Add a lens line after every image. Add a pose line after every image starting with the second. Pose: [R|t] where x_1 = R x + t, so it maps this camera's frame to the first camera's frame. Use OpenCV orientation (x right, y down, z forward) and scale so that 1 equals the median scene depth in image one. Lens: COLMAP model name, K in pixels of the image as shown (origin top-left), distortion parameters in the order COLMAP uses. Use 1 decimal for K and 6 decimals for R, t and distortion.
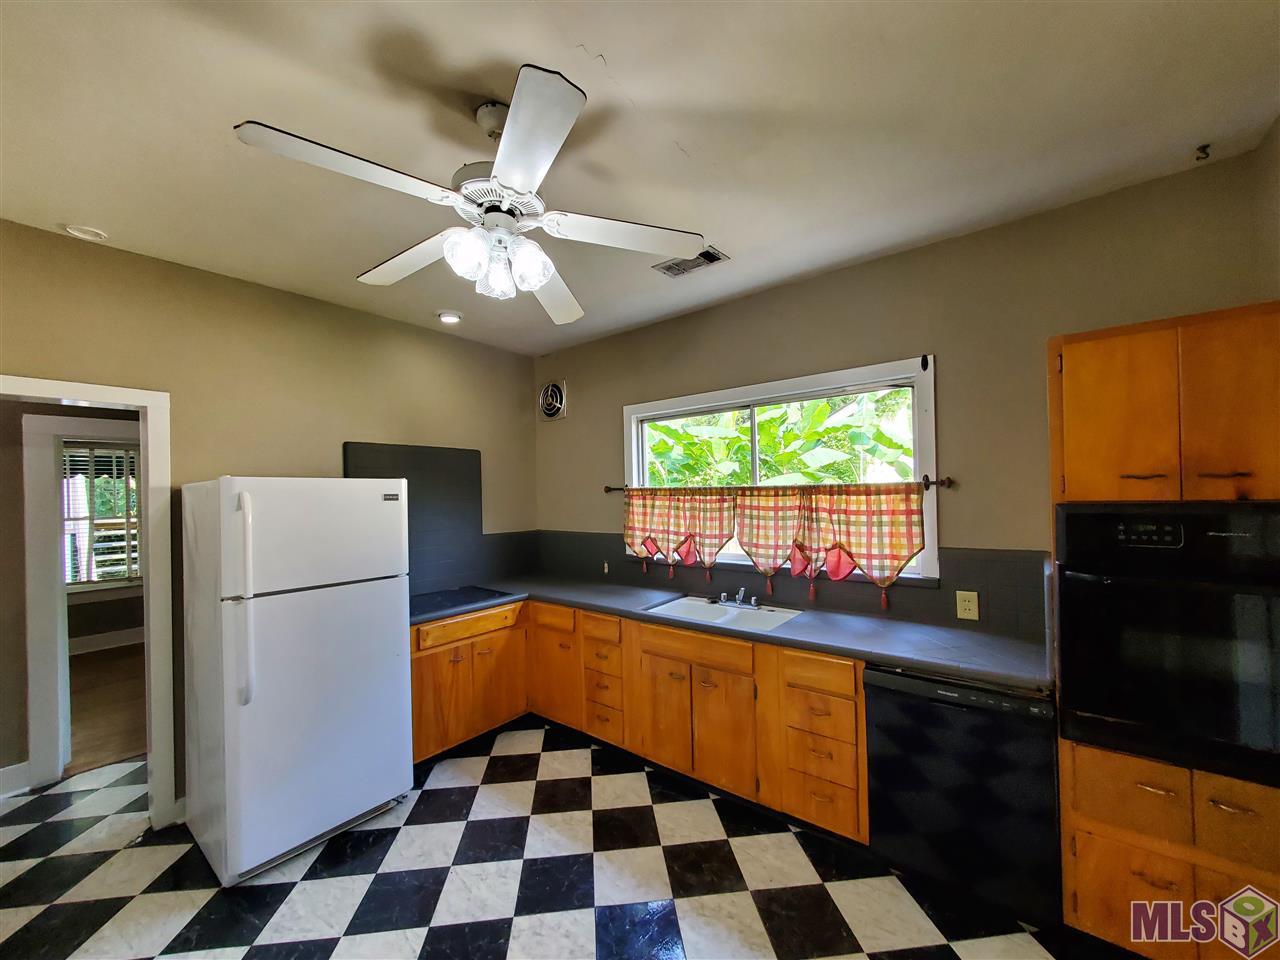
lens RADIAL K [[503.5, 0, 646.3], [0, 503.5, 489.4], [0, 0, 1]] dist [0.003648, 0.000370]
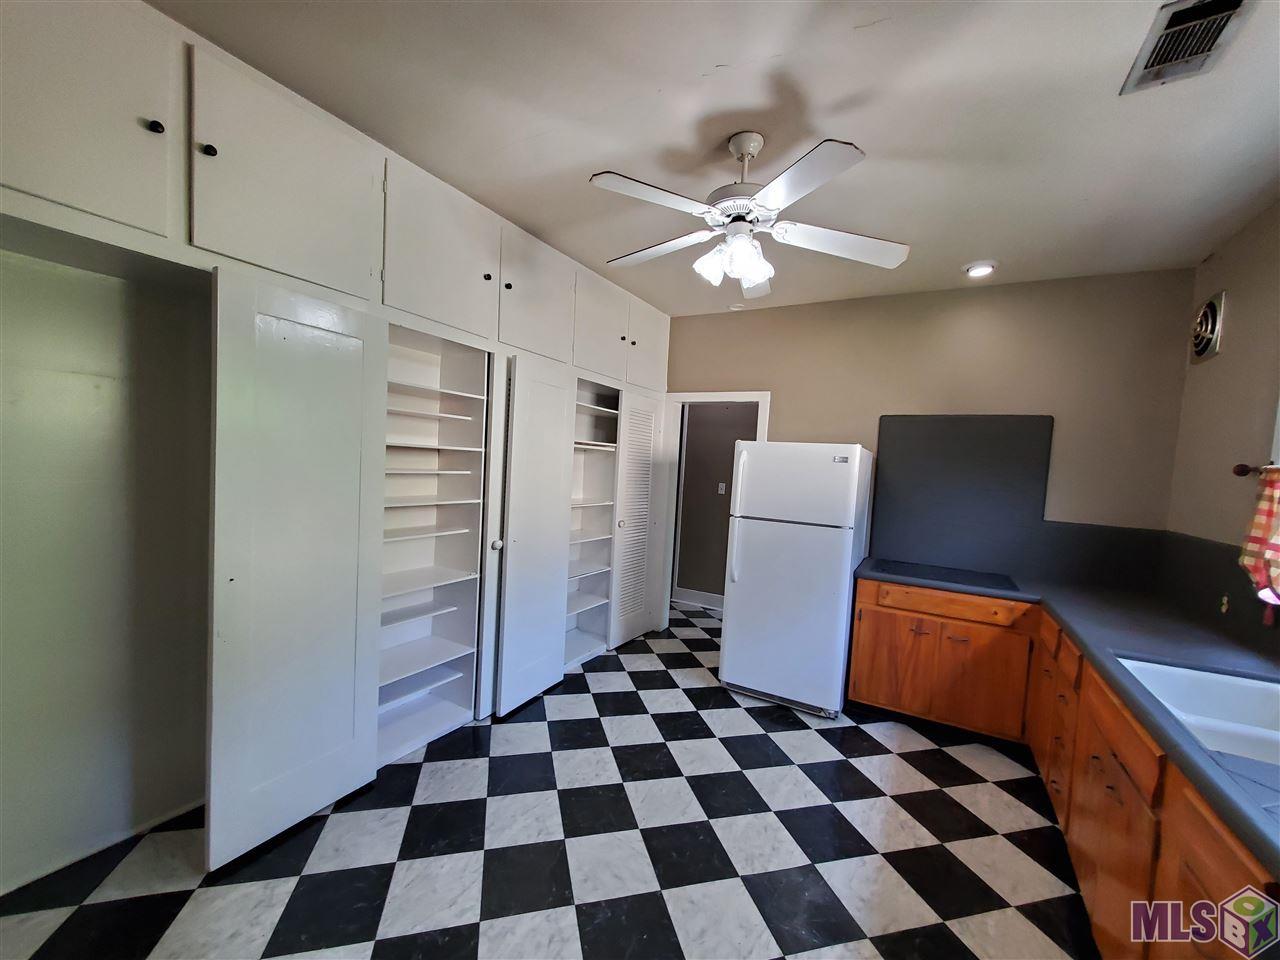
lens RADIAL K [[508.4, 0, 641.2], [0, 508.4, 490.1], [0, 0, 1]] dist [0.002293, -0.000076]
pose [[0.149633, 0.079133, -0.985570, 0.566432], [-0.053385, 0.995985, 0.071864, 0.025263], [0.987299, 0.041862, 0.153256, 0.344987]]
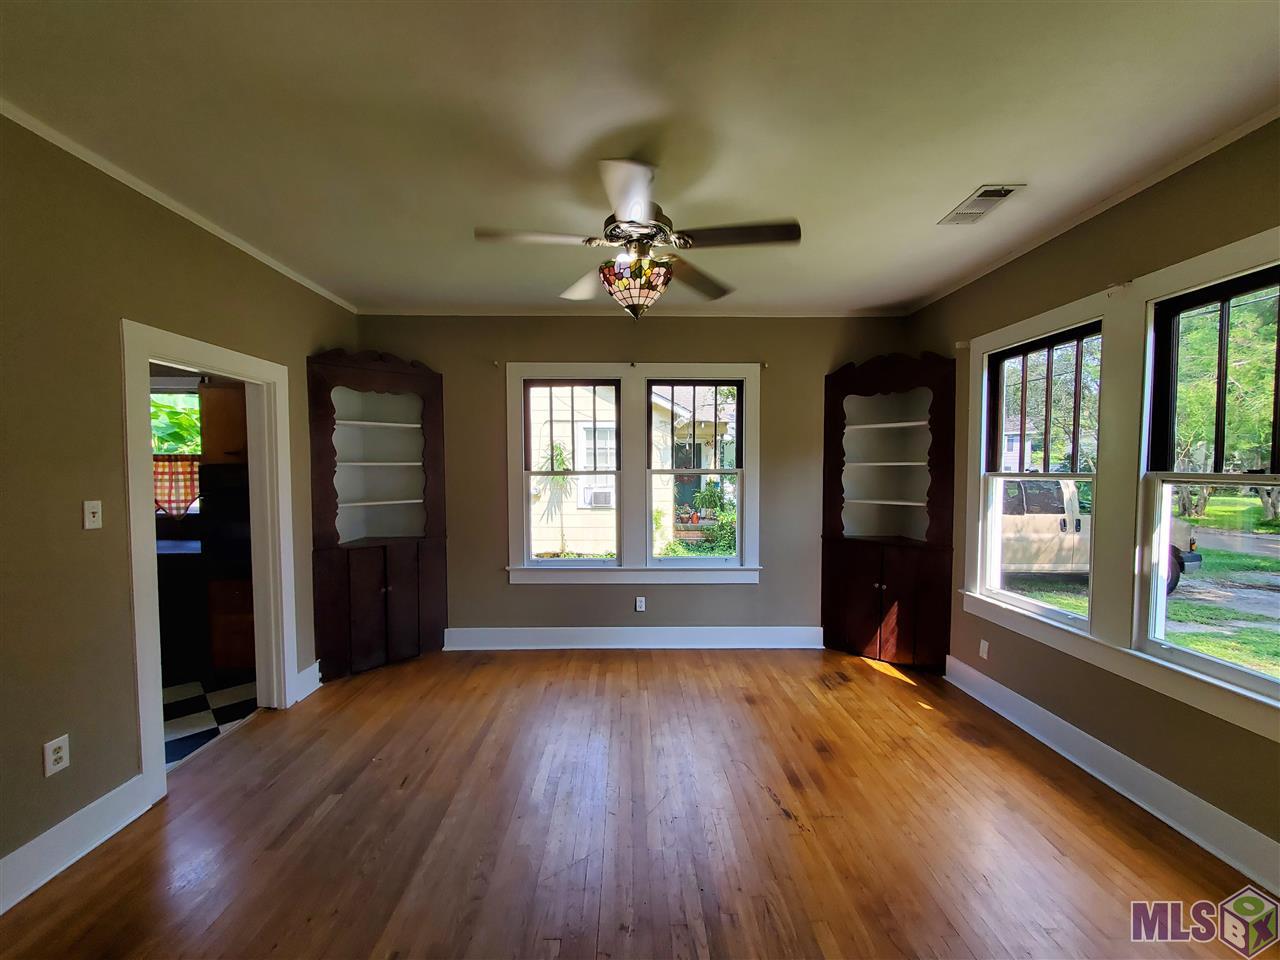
lens RADIAL K [[508.4, 0, 641.2], [0, 508.4, 490.1], [0, 0, 1]] dist [0.002293, -0.000076]
pose [[0.768243, -0.007143, 0.640119, 0.543377], [-0.021598, 0.999079, 0.037069, 0.008955], [-0.639794, -0.042303, 0.767381, -1.098929]]
